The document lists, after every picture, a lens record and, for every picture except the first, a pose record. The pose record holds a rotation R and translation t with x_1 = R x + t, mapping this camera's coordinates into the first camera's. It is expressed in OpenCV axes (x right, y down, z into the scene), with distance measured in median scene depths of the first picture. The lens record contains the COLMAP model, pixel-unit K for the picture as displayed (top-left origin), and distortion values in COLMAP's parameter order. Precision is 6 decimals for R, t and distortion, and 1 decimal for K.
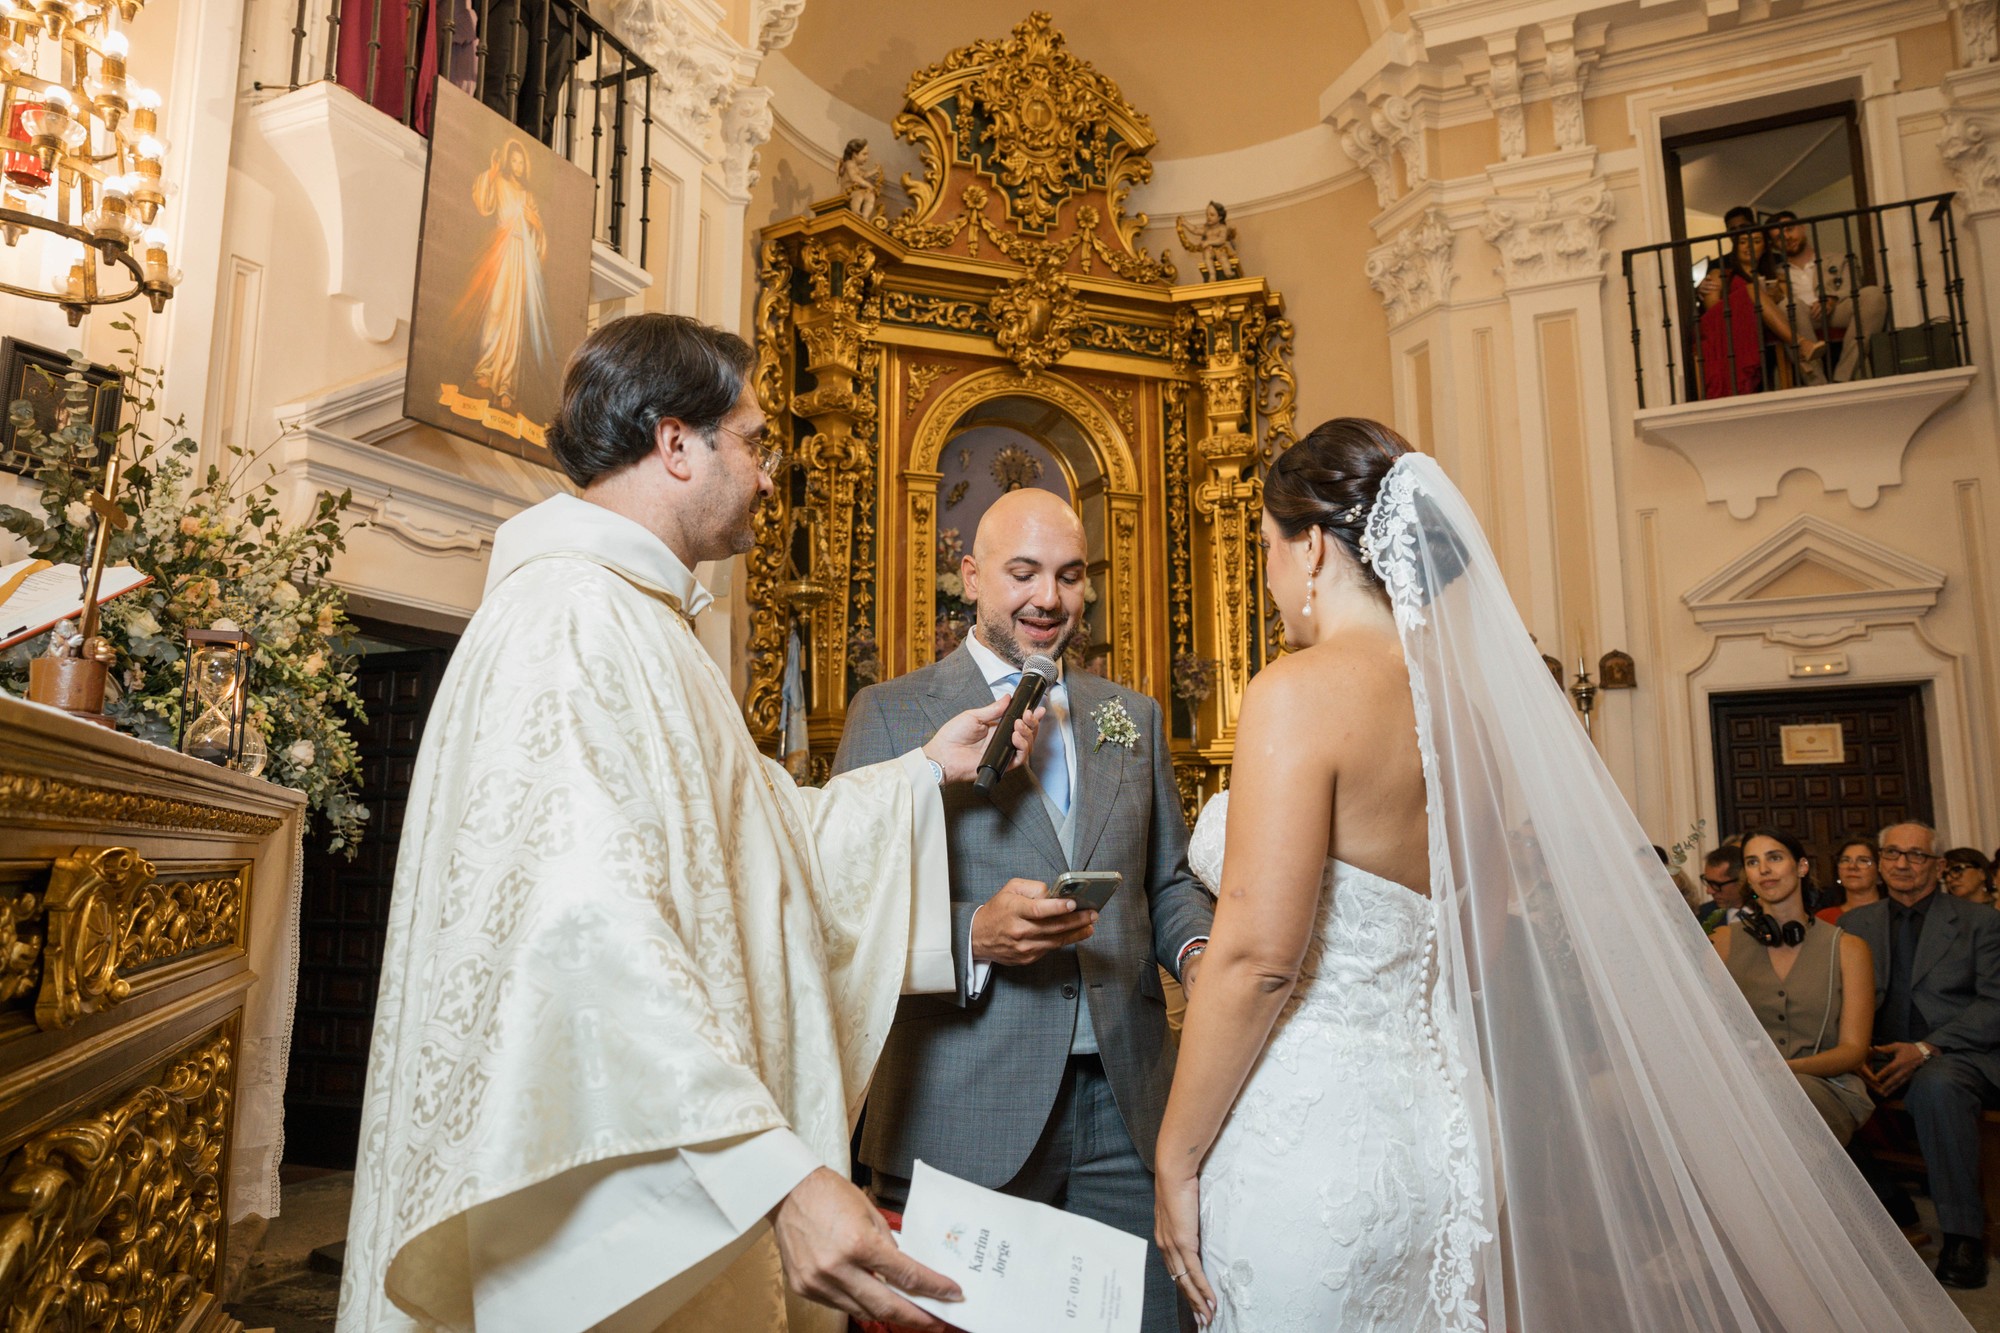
lens RADIAL K [[1425.5, 0, 957.8], [0, 1425.5, 645.4], [0, 0, 1]] dist [-0.087001, 0.066135]
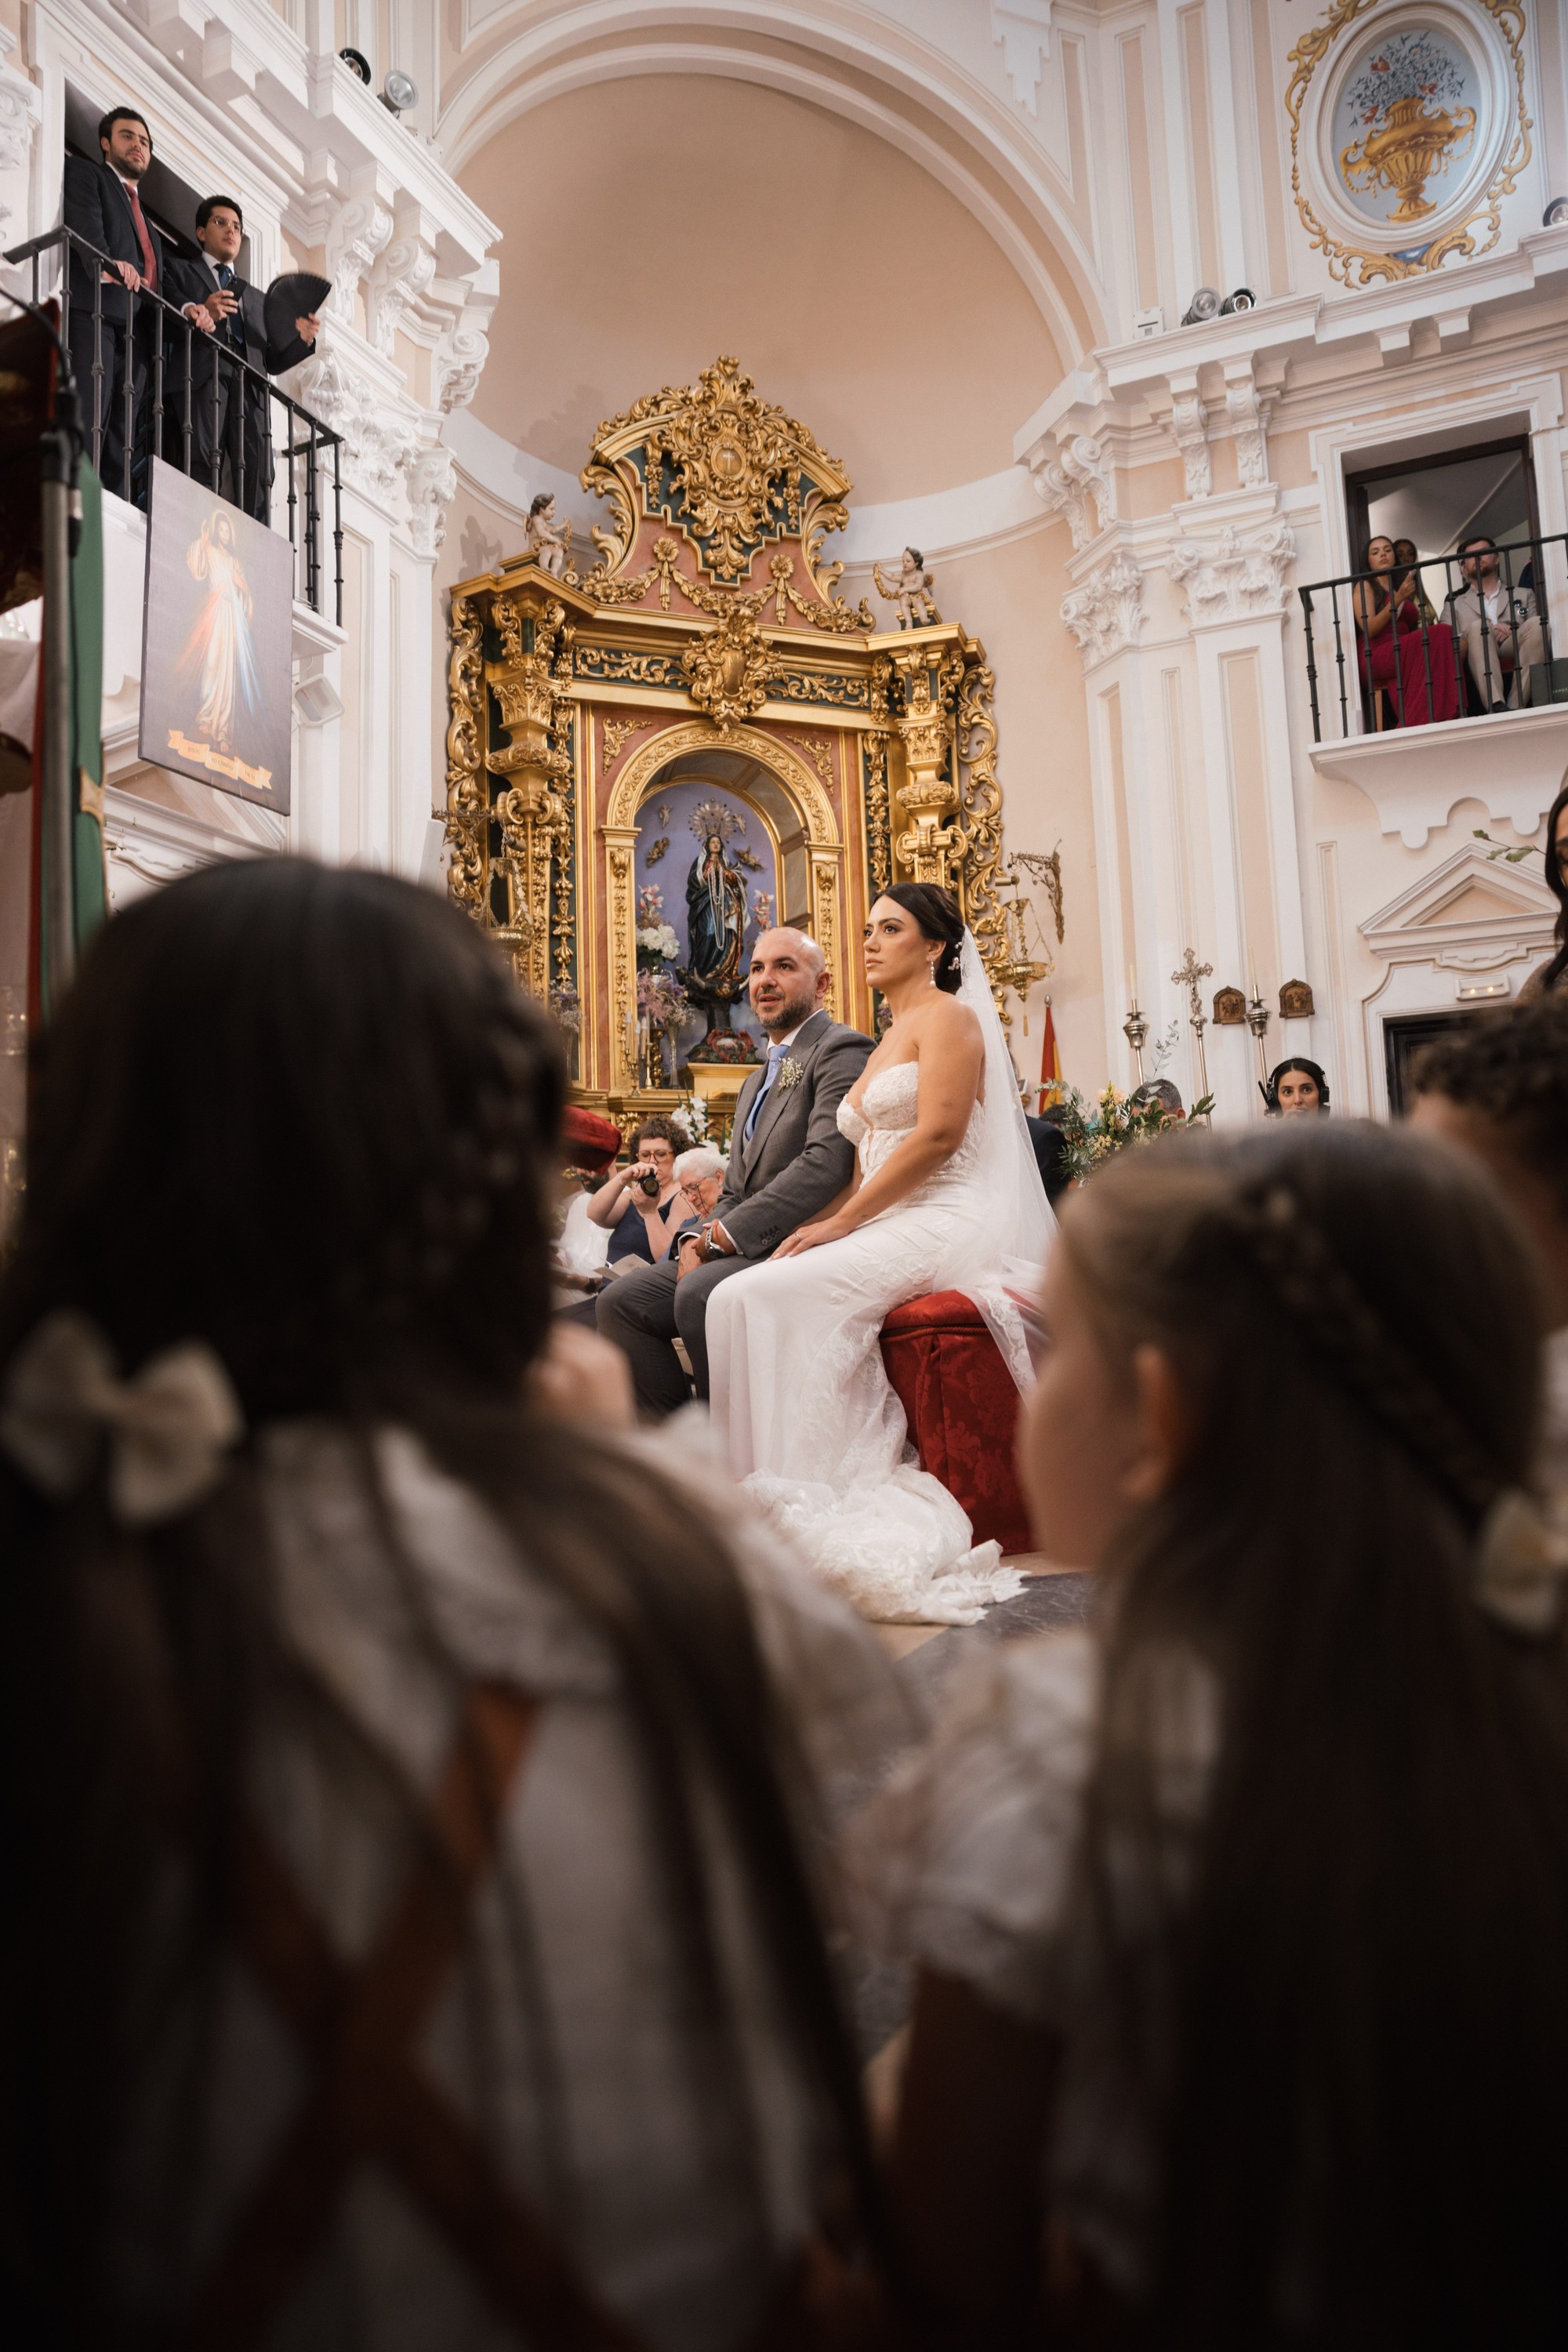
lens RADIAL K [[1676.4, 0, 742.8], [0, 1676.4, 1170.4], [0, 0, 1]] dist [-0.087001, 0.066135]
pose [[0.999448, -0.028507, 0.017066, 0.036606], [0.027529, 0.998103, 0.055075, 0.060885], [-0.018604, -0.054575, 0.998336, -0.204055]]
